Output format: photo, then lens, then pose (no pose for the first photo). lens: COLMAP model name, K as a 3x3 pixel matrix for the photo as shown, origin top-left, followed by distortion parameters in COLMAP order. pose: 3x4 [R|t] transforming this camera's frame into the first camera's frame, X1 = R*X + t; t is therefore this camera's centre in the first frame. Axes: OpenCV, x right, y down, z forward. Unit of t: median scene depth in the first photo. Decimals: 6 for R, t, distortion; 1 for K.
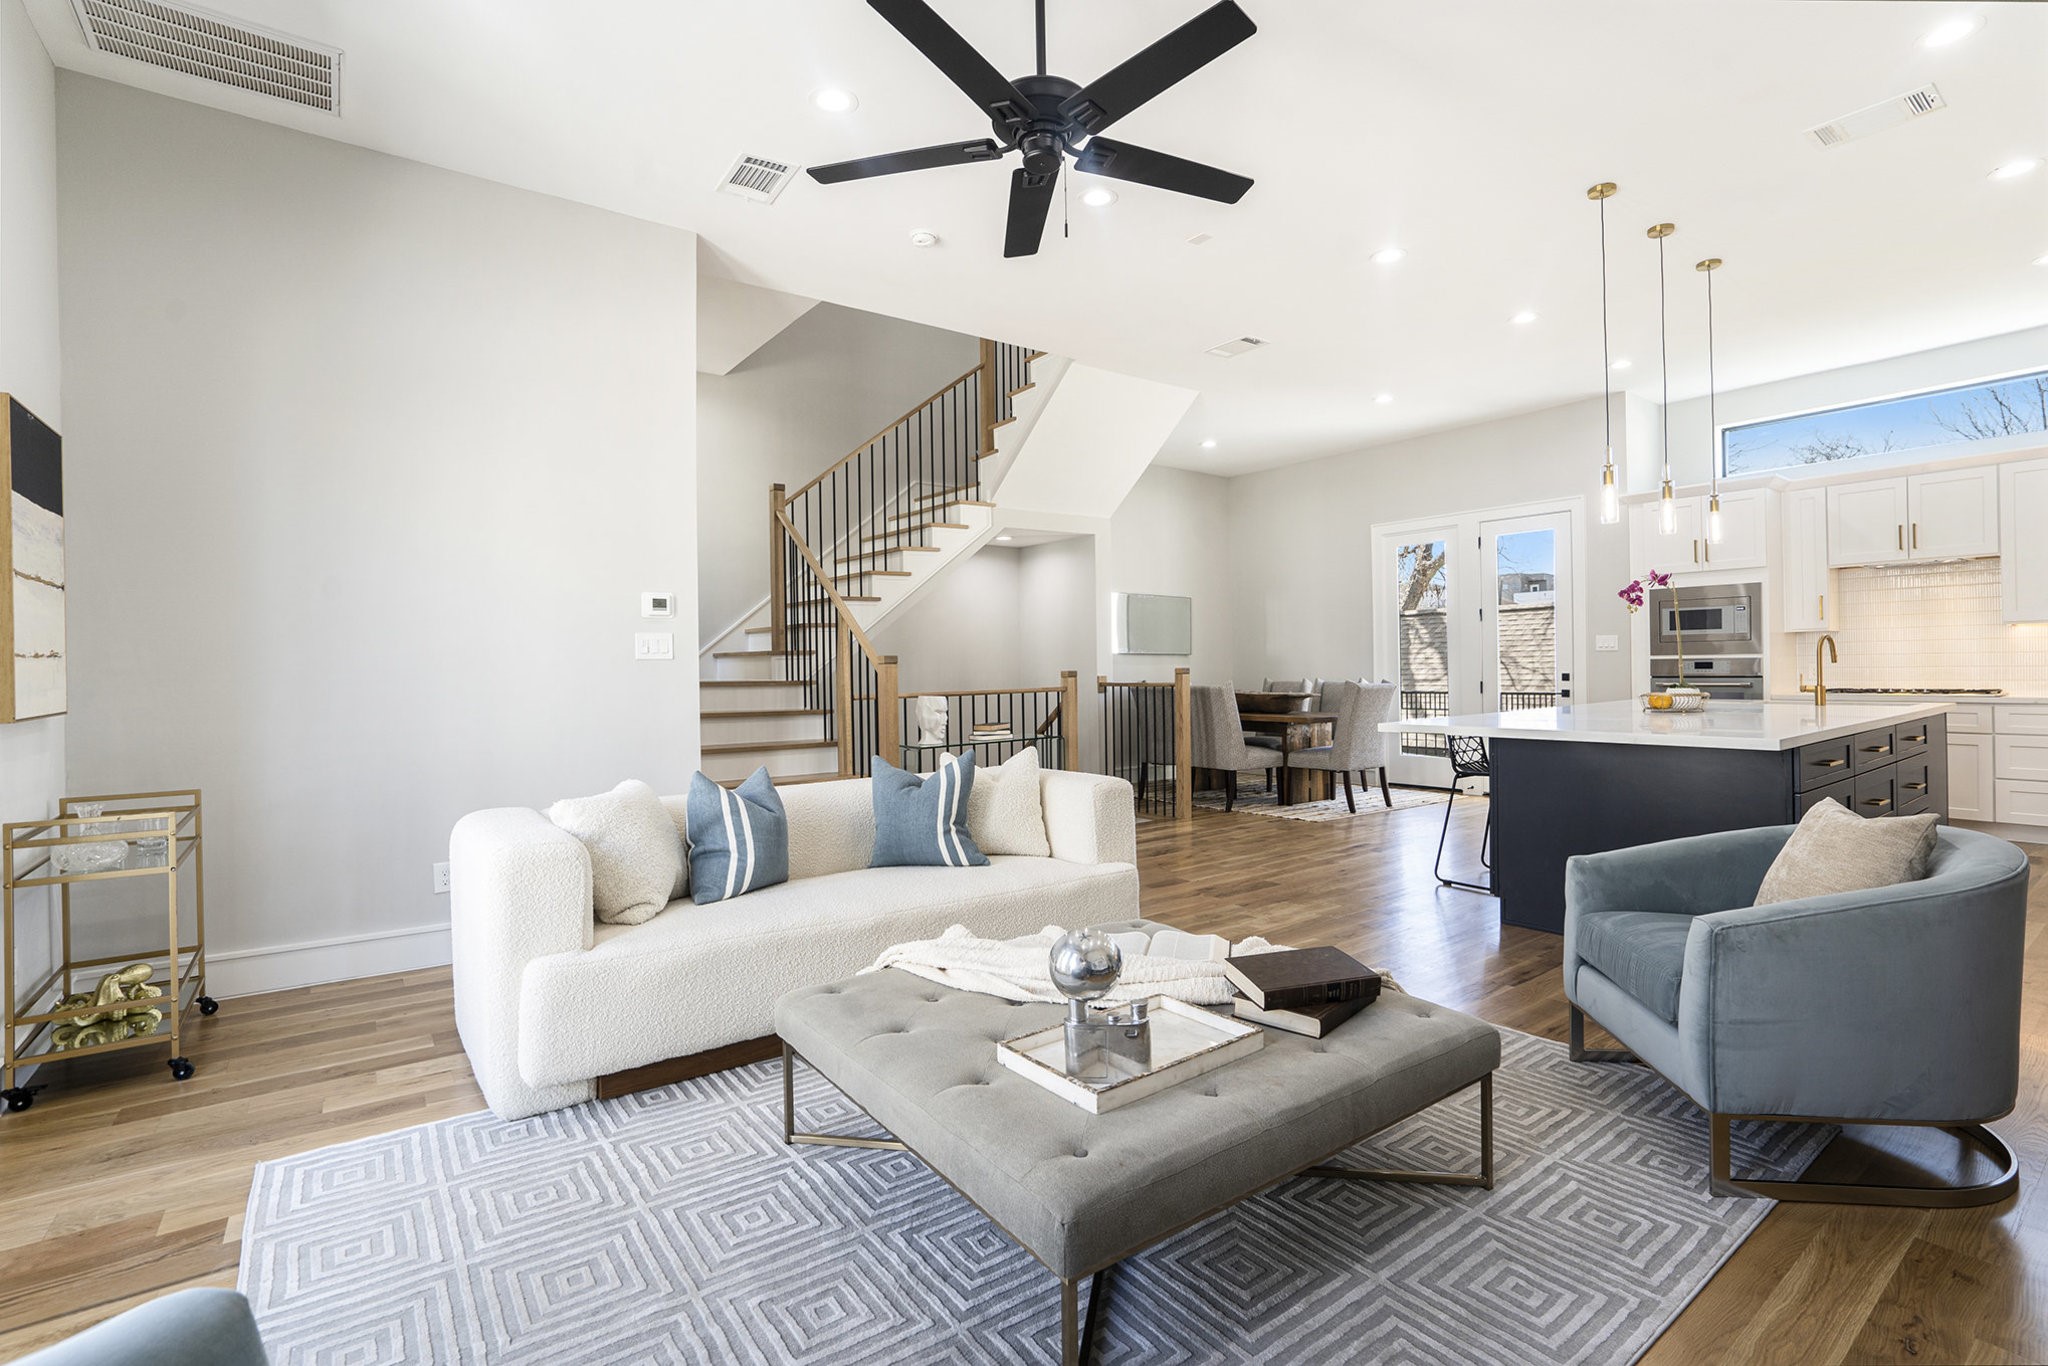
lens RADIAL K [[941.6, 0, 1021.0], [0, 941.6, 671.4], [0, 0, 1]] dist [-0.056036, 0.000040]
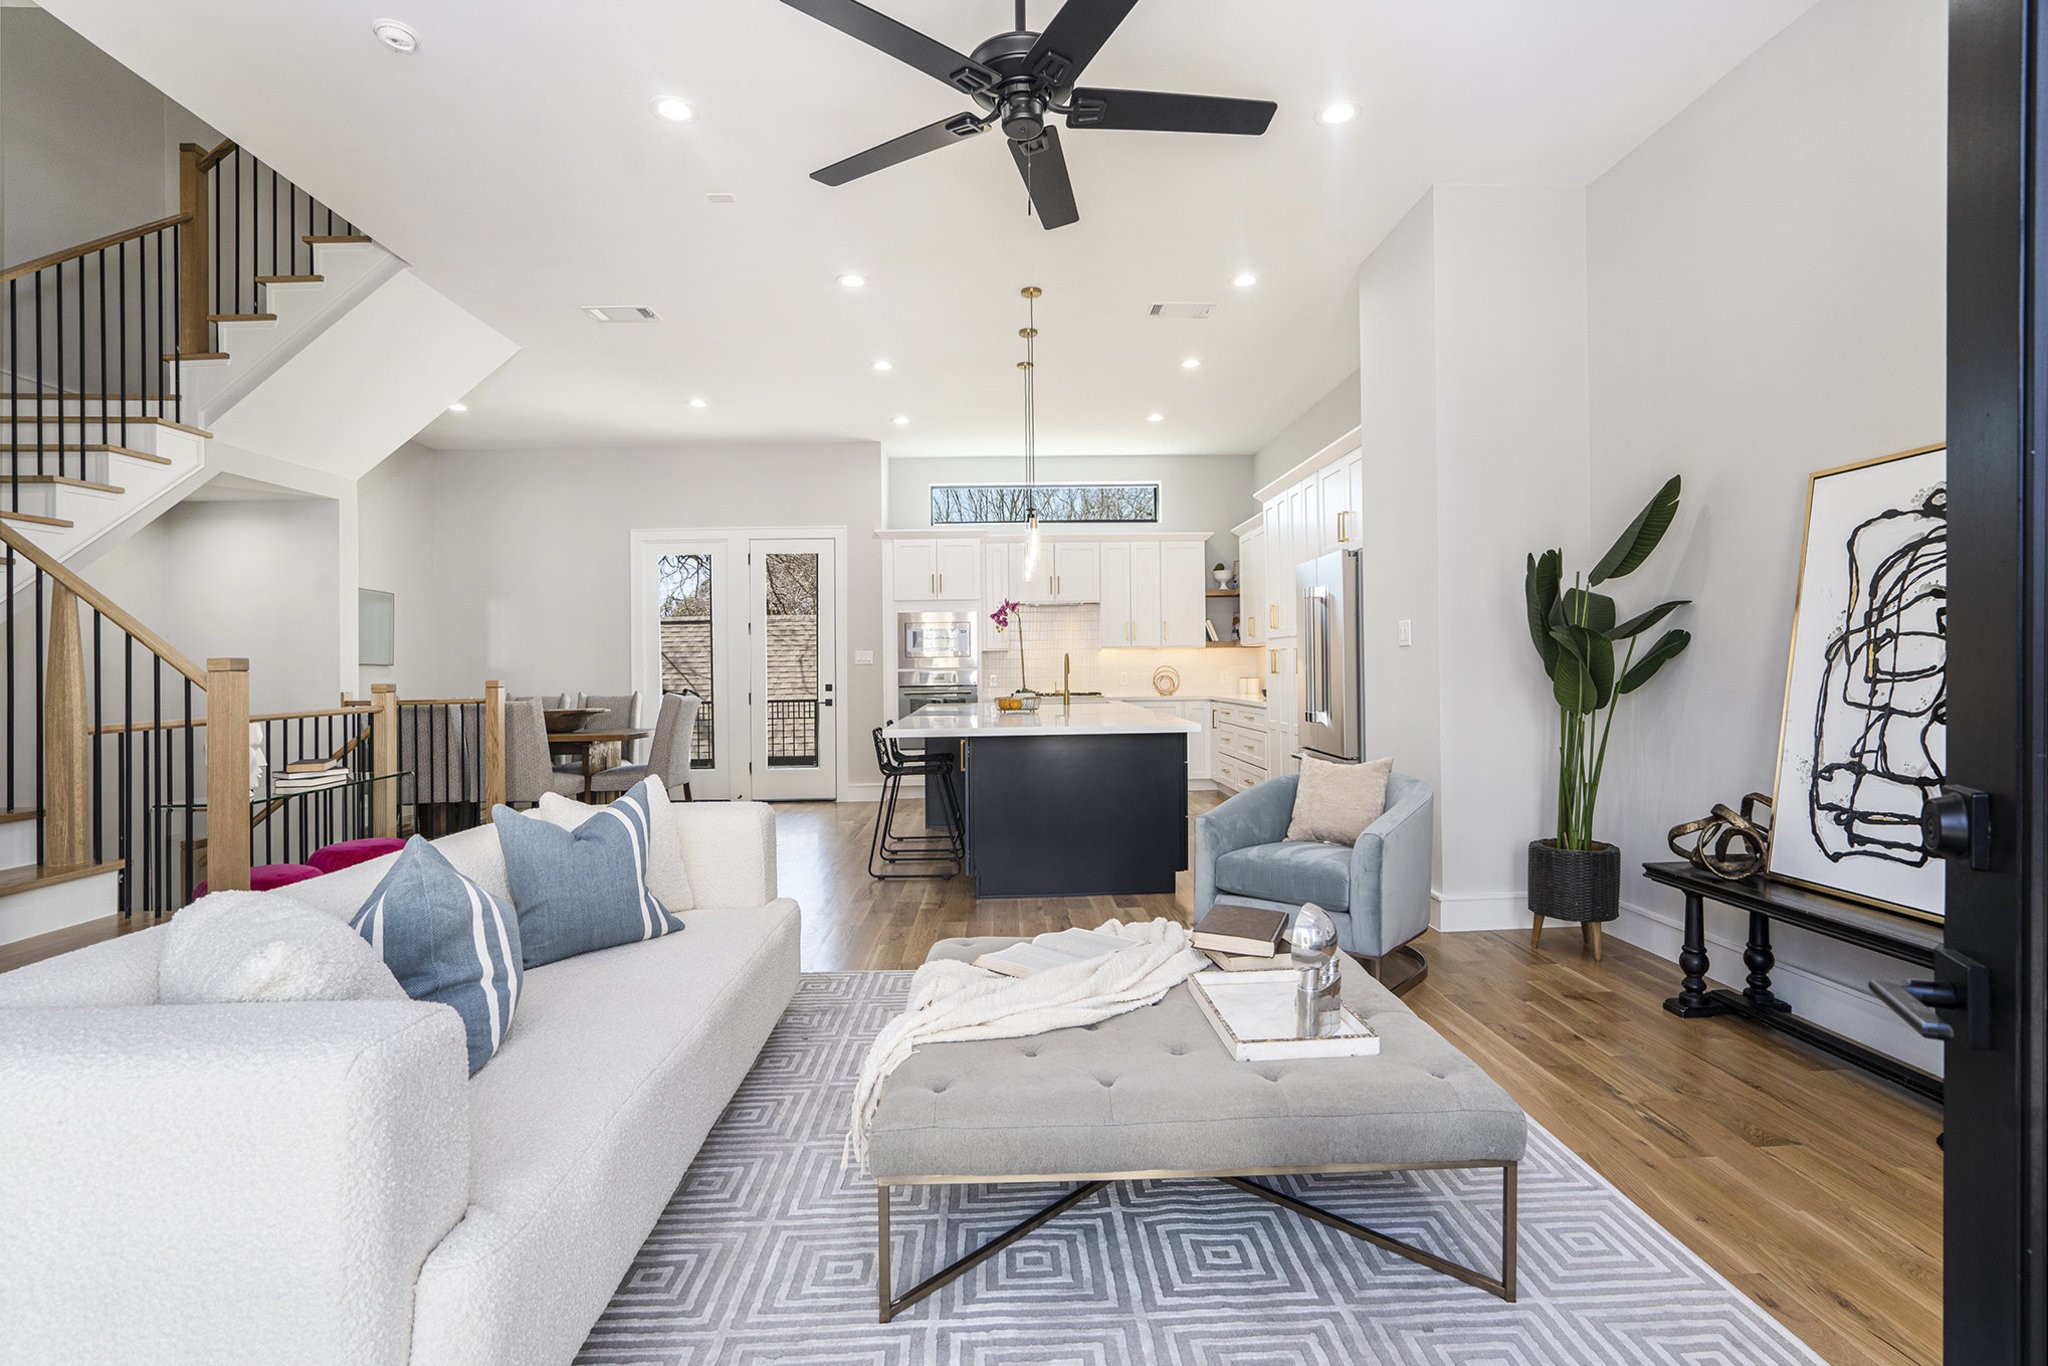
lens RADIAL K [[969.7, 0, 1046.6], [0, 969.7, 669.0], [0, 0, 1]] dist [-0.069700, 0.028692]
pose [[0.559759, 0.007216, 0.828624, -0.268370], [0.008915, 0.999852, -0.014730, 0.003633], [-0.828607, 0.015633, 0.559612, 0.159746]]
